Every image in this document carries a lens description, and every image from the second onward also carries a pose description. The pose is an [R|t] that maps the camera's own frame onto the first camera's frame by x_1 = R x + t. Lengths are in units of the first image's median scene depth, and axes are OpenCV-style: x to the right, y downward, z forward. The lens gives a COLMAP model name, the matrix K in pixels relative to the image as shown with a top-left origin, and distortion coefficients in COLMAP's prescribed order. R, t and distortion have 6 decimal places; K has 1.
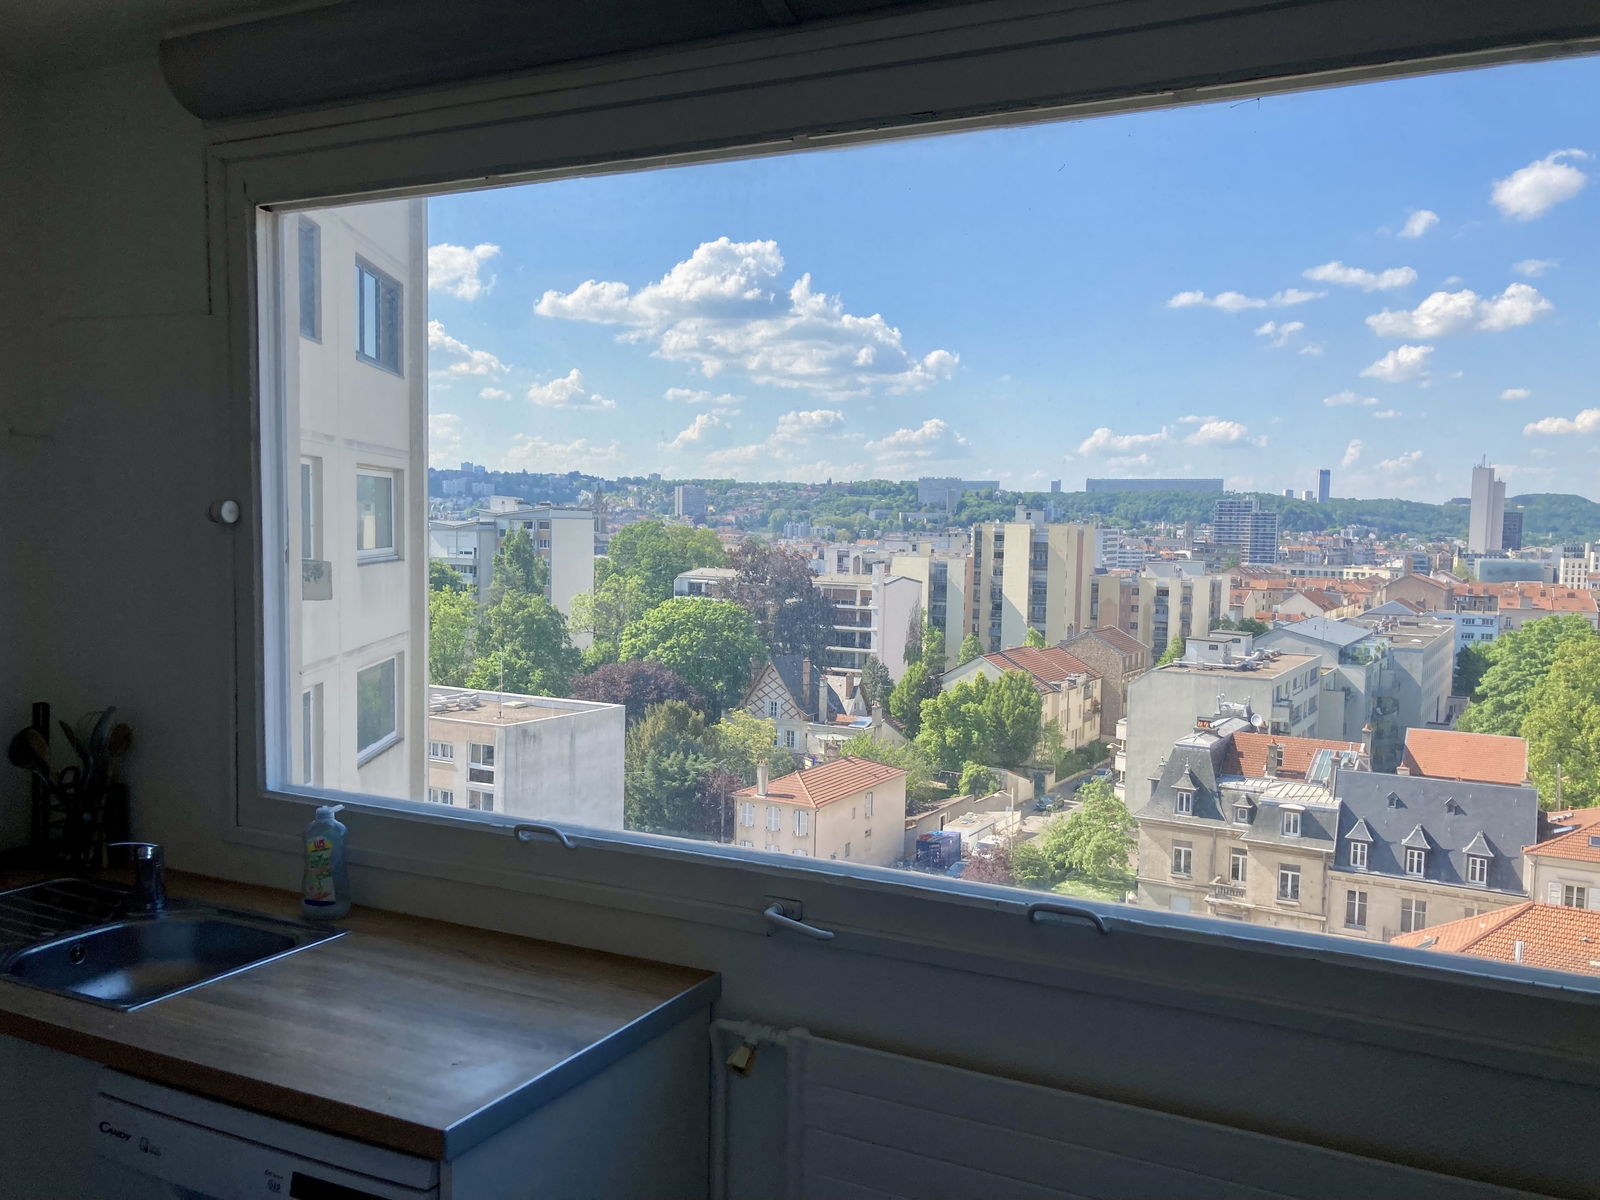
lens RADIAL K [[1306.3, 0, 800.0], [0, 1306.3, 600.0], [0, 0, 1]] dist [0.011896, 0.001251]
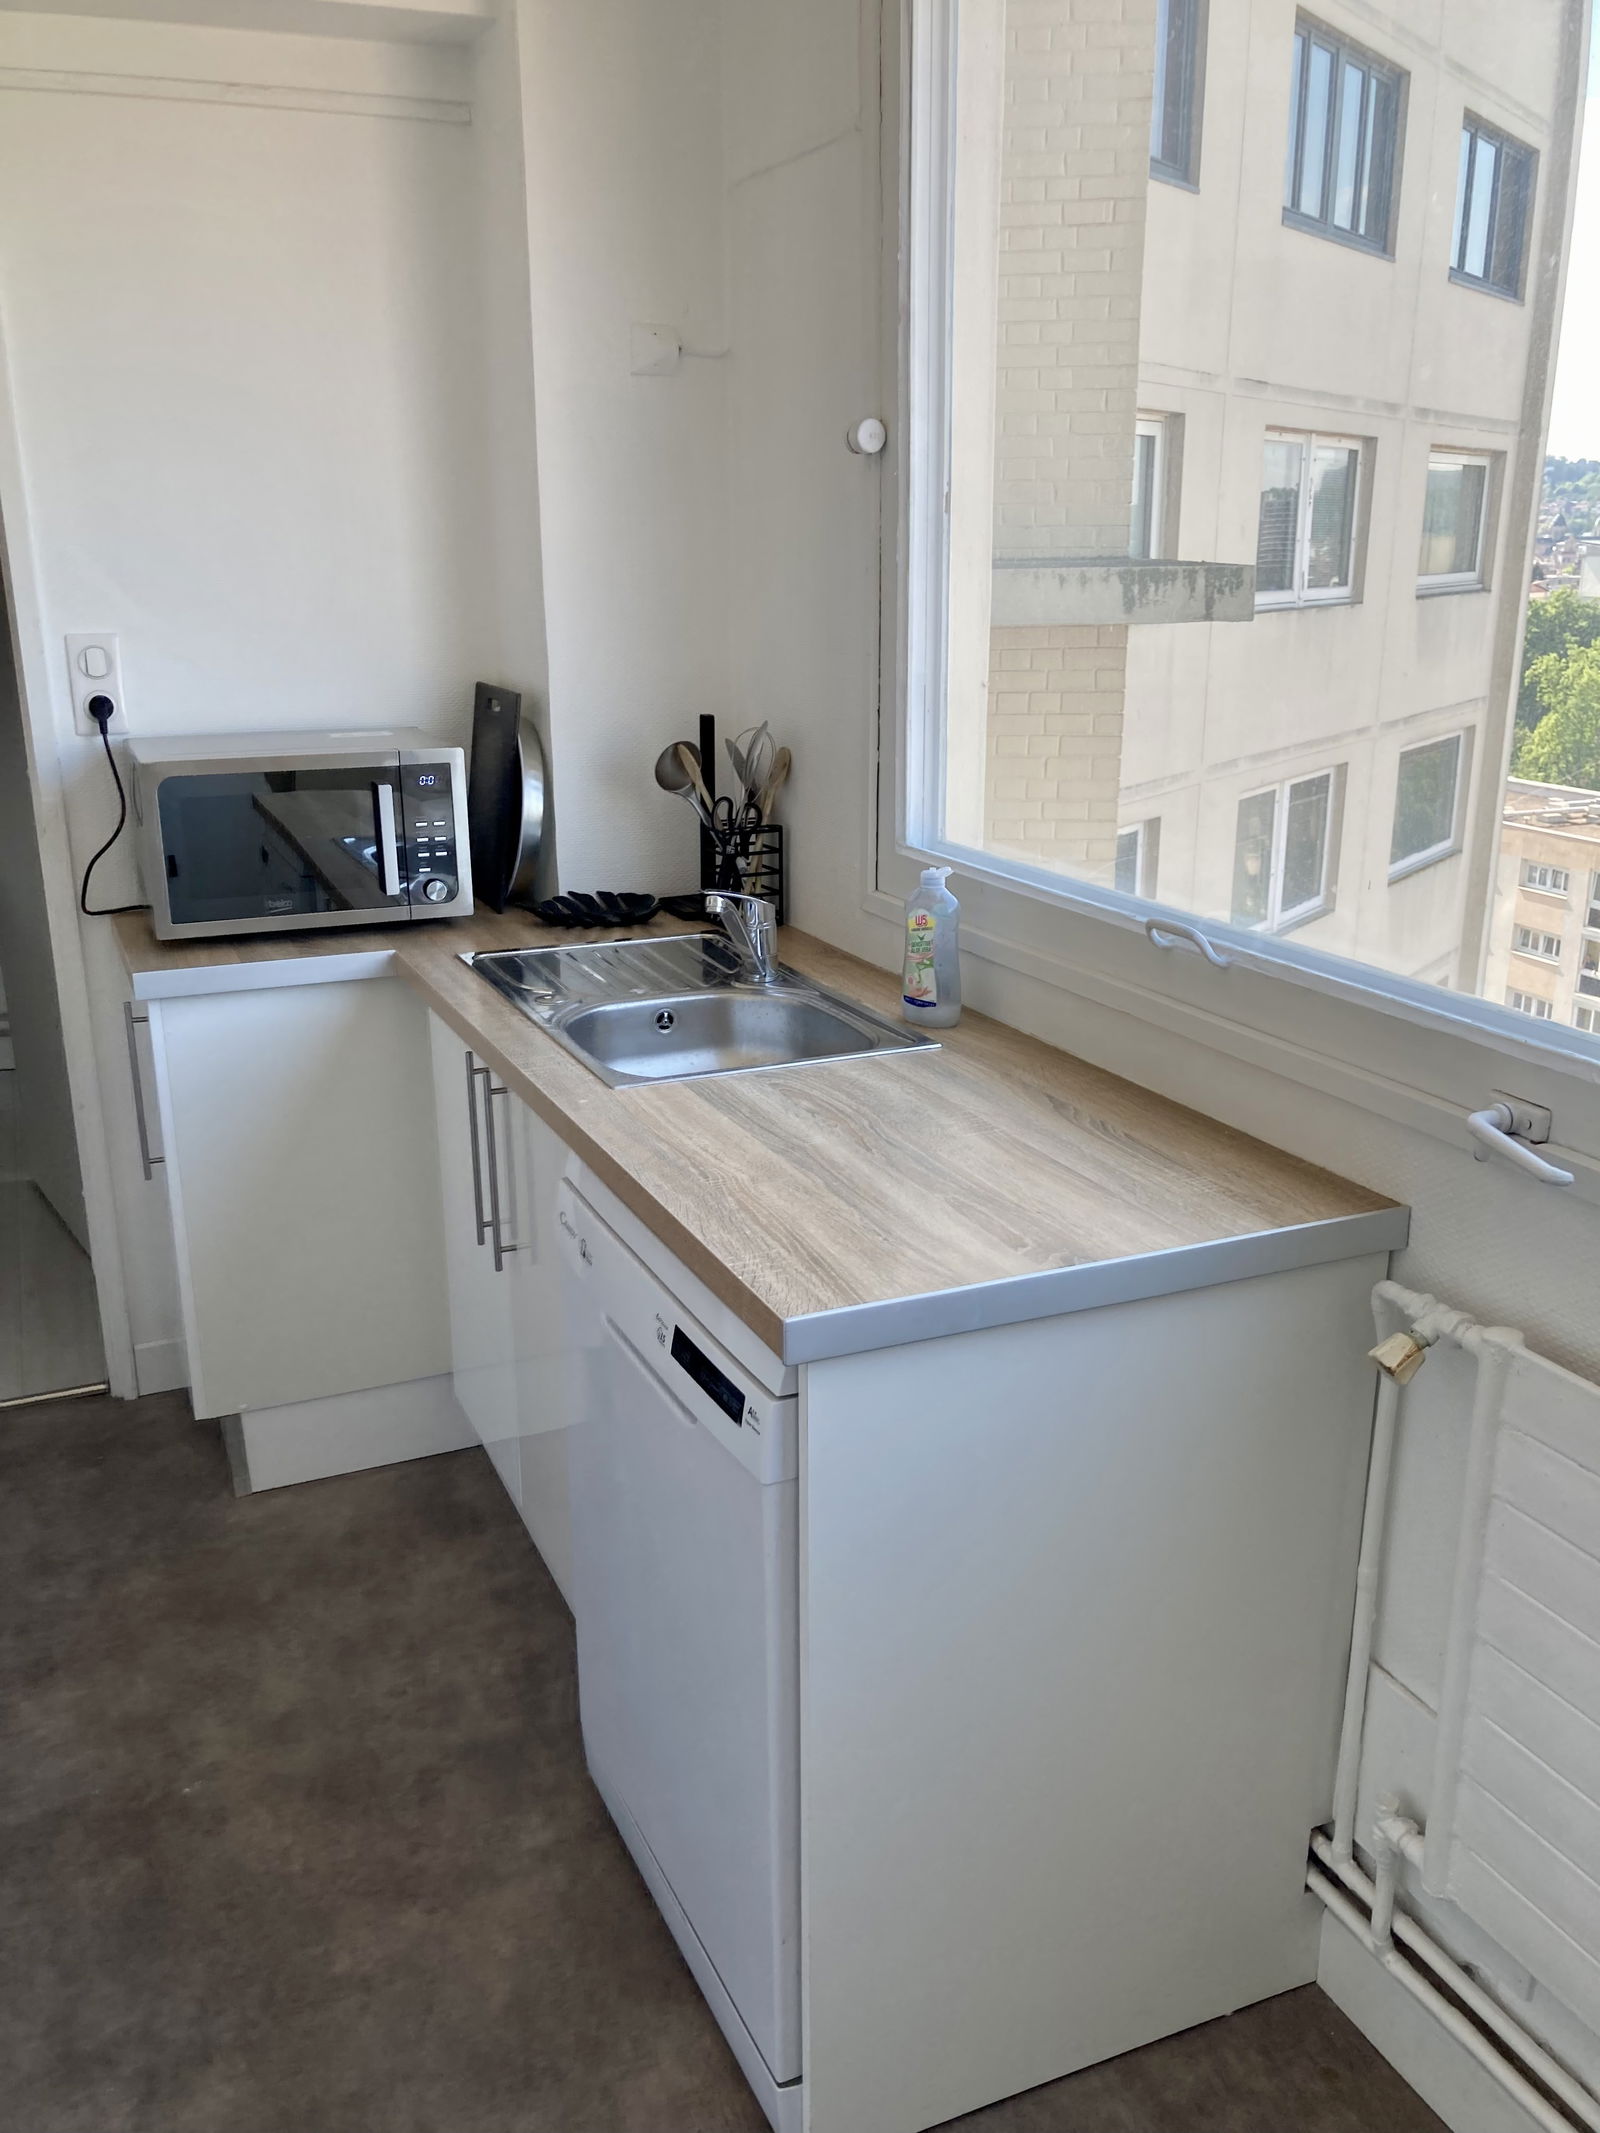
lens RADIAL K [[1741.5, 0, 800.0], [0, 1741.5, 1066.5], [0, 0, 1]] dist [0.011896, 0.001251]
pose [[0.767128, 0.159767, -0.621280, 0.178338], [-0.016279, 0.973026, 0.230121, 0.046751], [0.641287, -0.166419, 0.749036, 0.234724]]
